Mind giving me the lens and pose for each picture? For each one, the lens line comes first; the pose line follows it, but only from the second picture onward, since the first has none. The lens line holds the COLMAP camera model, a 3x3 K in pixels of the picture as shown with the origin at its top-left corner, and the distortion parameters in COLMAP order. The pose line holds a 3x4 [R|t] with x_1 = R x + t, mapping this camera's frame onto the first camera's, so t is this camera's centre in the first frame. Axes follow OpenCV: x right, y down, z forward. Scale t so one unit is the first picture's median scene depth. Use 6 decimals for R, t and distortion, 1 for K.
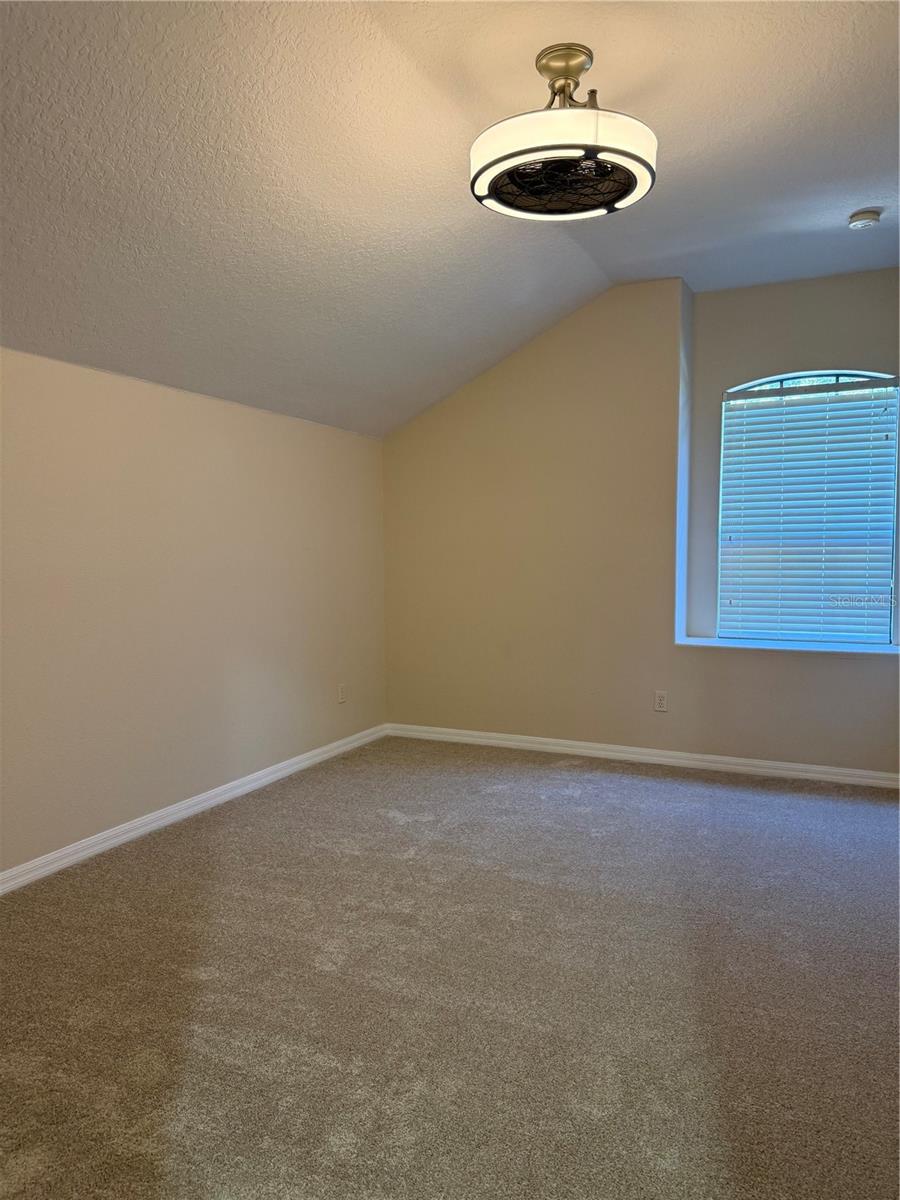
lens RADIAL K [[837.3, 0, 451.2], [0, 837.3, 600.6], [0, 0, 1]] dist [0.065824, -0.083473]
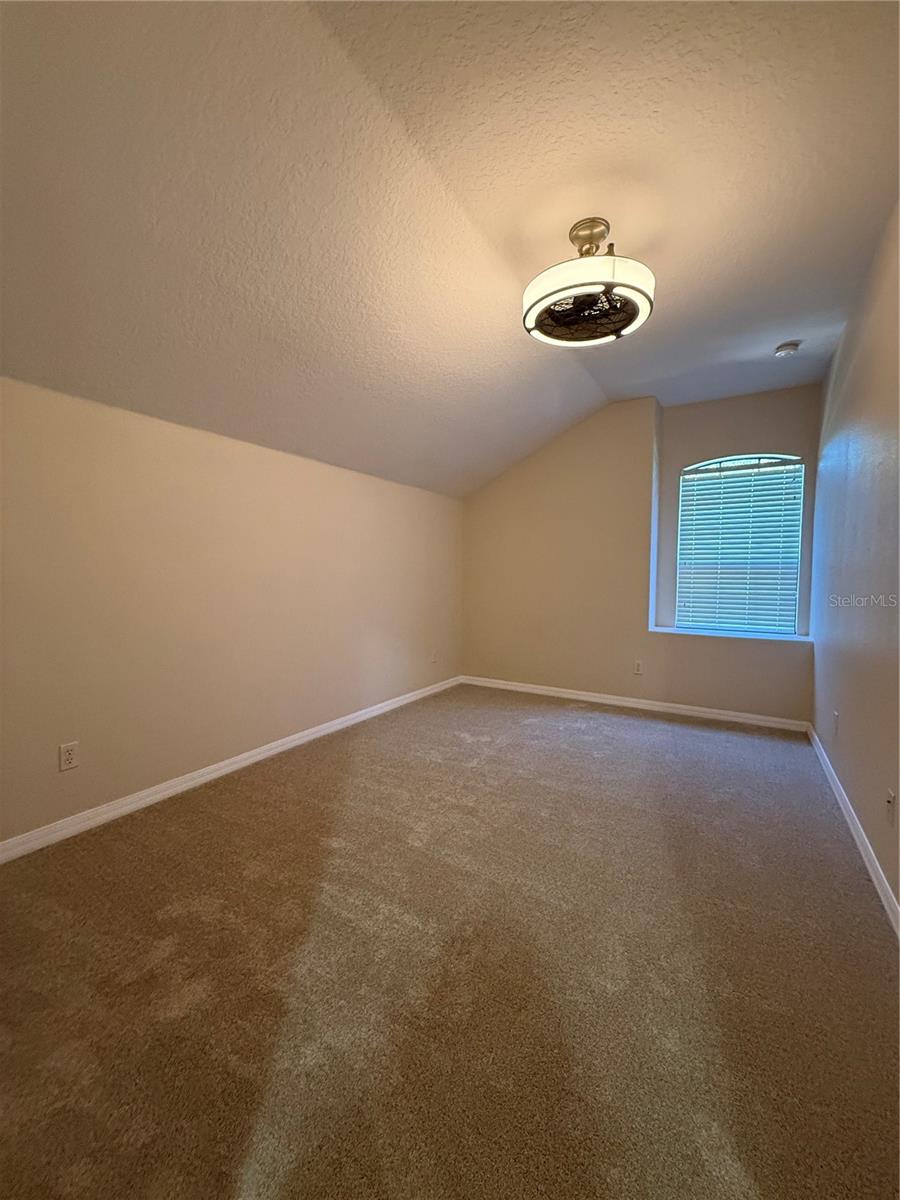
lens RADIAL K [[476.3, 0, 452.6], [0, 476.3, 598.4], [0, 0, 1]] dist [-0.002004, -0.000466]
pose [[0.994539, 0.018738, -0.102672, -0.004971], [-0.019411, 0.999796, -0.005562, 0.006214], [0.102547, 0.007524, 0.994700, 0.157236]]
